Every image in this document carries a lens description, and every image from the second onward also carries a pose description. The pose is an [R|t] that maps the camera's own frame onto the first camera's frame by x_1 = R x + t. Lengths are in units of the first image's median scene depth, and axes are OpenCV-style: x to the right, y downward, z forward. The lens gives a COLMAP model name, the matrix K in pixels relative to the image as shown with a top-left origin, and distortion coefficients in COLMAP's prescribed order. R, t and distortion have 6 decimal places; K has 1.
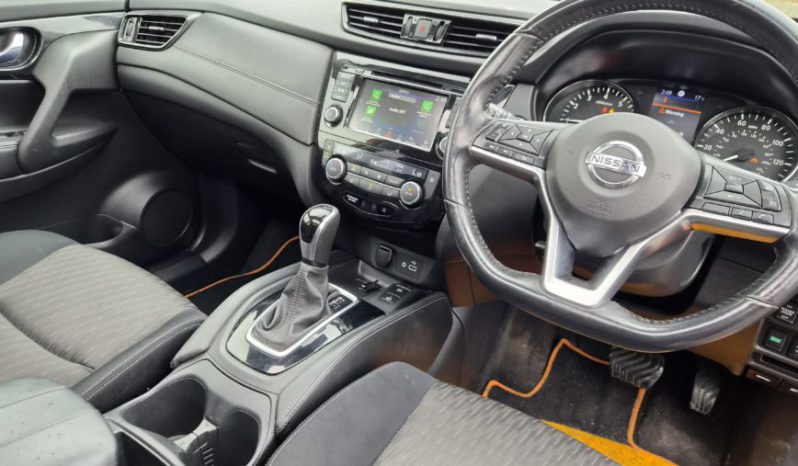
lens RADIAL K [[552.0, 0, 395.3], [0, 552.0, 227.4], [0, 0, 1]] dist [0.054799, -0.039793]
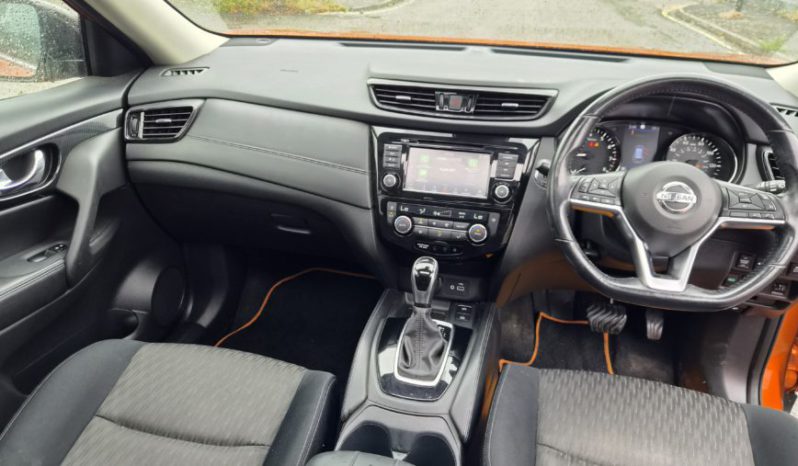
lens RADIAL K [[552.0, 0, 395.0], [0, 552.0, 234.6], [0, 0, 1]] dist [0.054799, -0.039793]
pose [[0.929489, -0.210681, 0.302762, -0.486377], [0.203257, 0.977511, 0.056208, -0.153524], [-0.307795, 0.009293, 0.951407, -0.137271]]
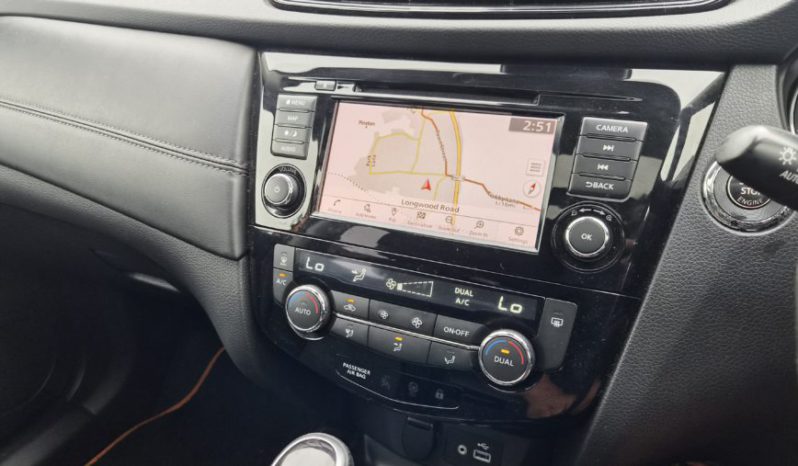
lens RADIAL K [[552.0, 0, 386.7], [0, 552.0, 231.4], [0, 0, 1]] dist [0.054799, -0.039793]
pose [[0.980586, -0.160564, 0.112563, -0.084211], [0.161175, 0.986919, 0.003710, -0.156383], [-0.111686, 0.014504, 0.993638, 0.537345]]
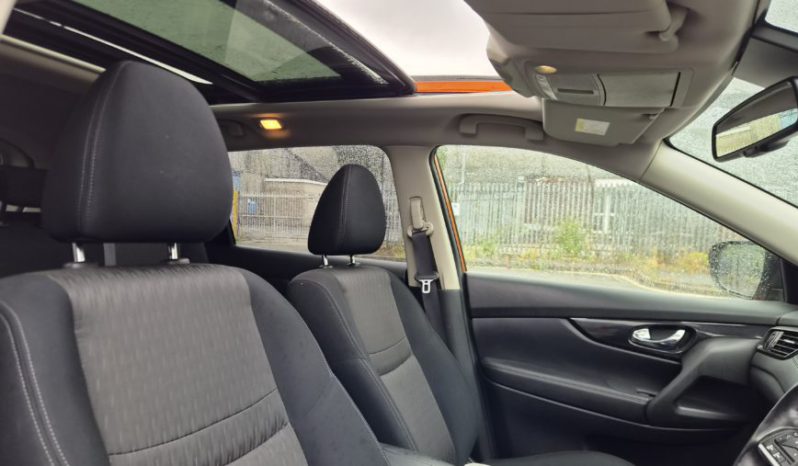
lens RADIAL K [[552.0, 0, 393.2], [0, 552.0, 239.4], [0, 0, 1]] dist [0.054799, -0.039793]
pose [[0.182597, -0.058979, -0.981417, 0.685956], [-0.462586, 0.875659, -0.138690, -0.017518], [0.867567, 0.479314, 0.132610, 0.087095]]
